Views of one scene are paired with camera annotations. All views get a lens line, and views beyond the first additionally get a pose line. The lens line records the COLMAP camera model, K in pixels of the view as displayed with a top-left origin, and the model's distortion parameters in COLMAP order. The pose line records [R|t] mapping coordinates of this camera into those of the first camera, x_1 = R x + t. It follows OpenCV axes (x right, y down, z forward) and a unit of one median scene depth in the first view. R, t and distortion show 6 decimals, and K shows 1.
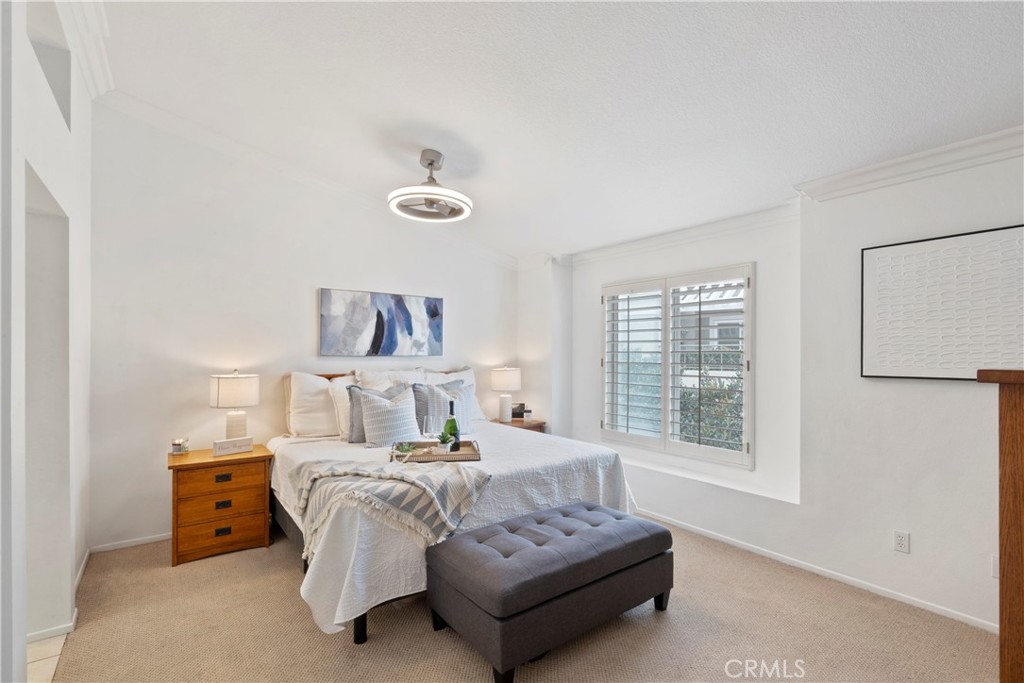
lens RADIAL K [[463.6, 0, 517.2], [0, 463.6, 345.9], [0, 0, 1]] dist [-0.005212, 0.000040]
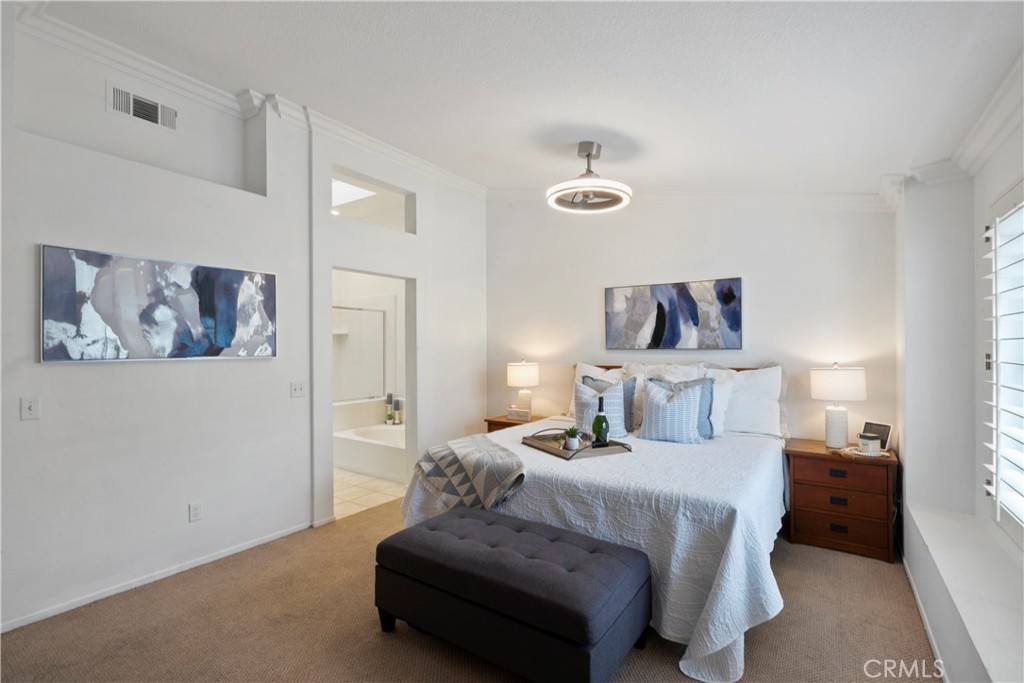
lens RADIAL K [[463.6, 0, 518.6], [0, 463.6, 344.4], [0, 0, 1]] dist [-0.005212, 0.000040]
pose [[0.326480, -0.009182, -0.945159, 0.522392], [0.021783, 0.999760, -0.002188, 0.007874], [0.944953, -0.019874, 0.326602, 0.399991]]
